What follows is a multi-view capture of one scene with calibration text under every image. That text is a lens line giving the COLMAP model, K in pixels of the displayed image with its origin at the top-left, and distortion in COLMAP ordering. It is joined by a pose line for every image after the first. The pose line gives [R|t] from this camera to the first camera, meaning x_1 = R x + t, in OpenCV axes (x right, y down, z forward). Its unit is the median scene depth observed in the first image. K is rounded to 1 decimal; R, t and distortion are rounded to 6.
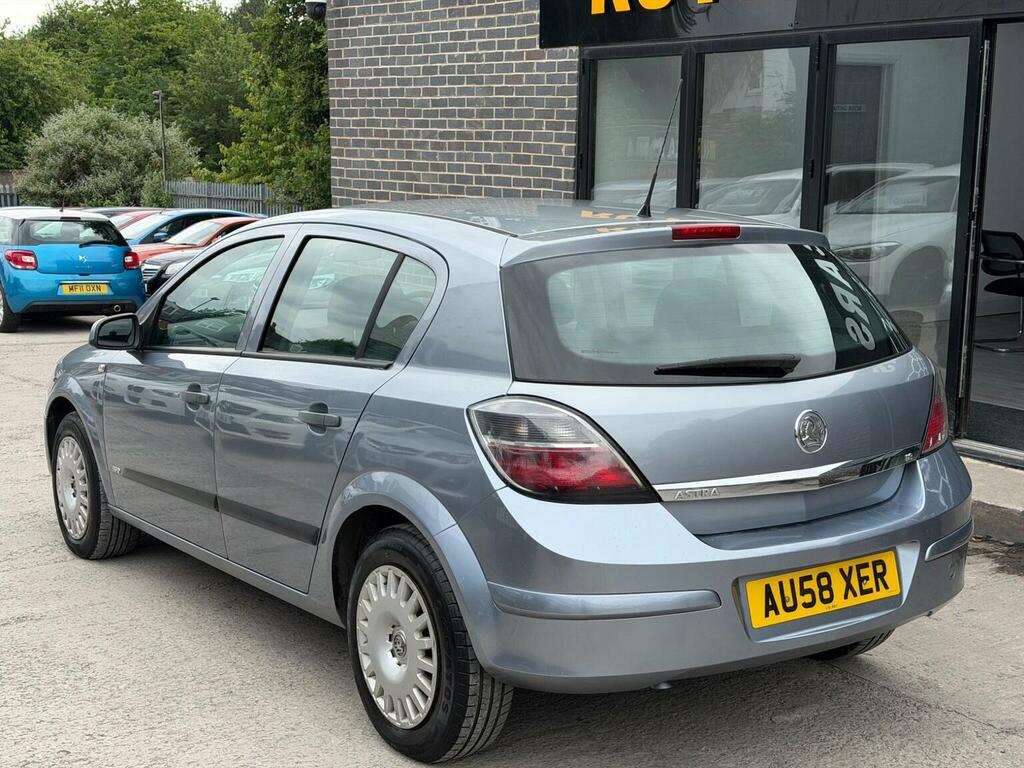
lens RADIAL K [[1404.4, 0, 501.8], [0, 1404.4, 380.5], [0, 0, 1]] dist [0.208796, -0.491007]
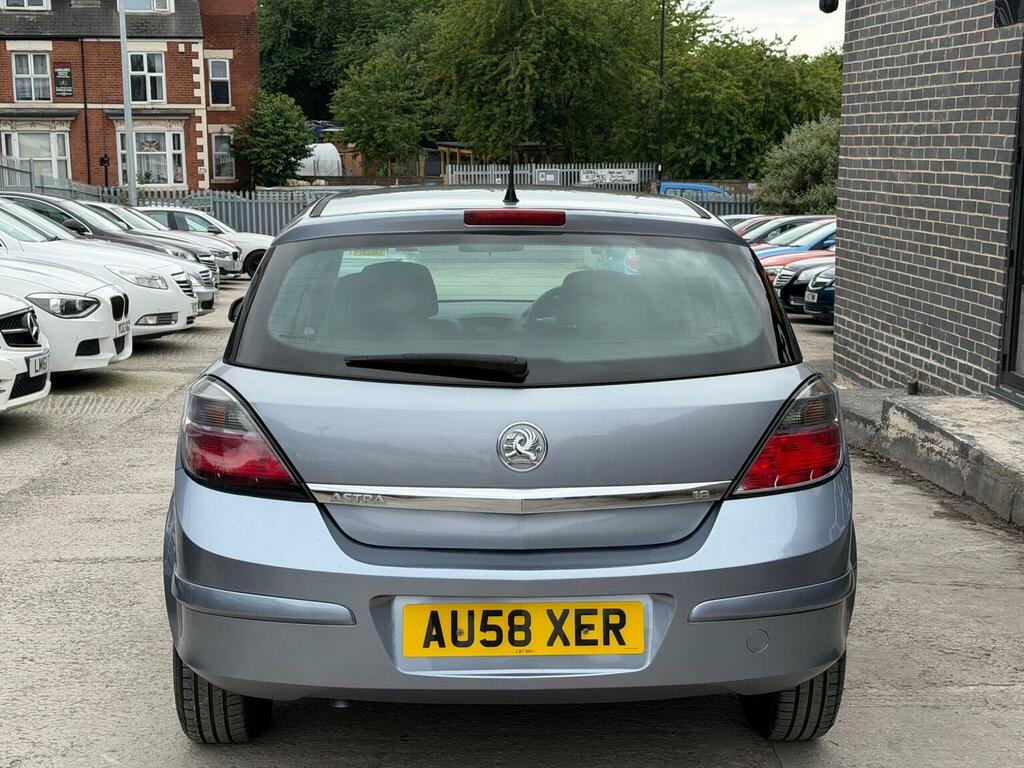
lens RADIAL K [[1403.8, 0, 521.7], [0, 1403.8, 386.2], [0, 0, 1]] dist [0.219907, -0.542191]
pose [[0.854687, 0.079736, -0.512984, 0.566072], [-0.082038, 0.996463, 0.018202, -0.013987], [0.512621, 0.026528, 0.858205, 0.224923]]
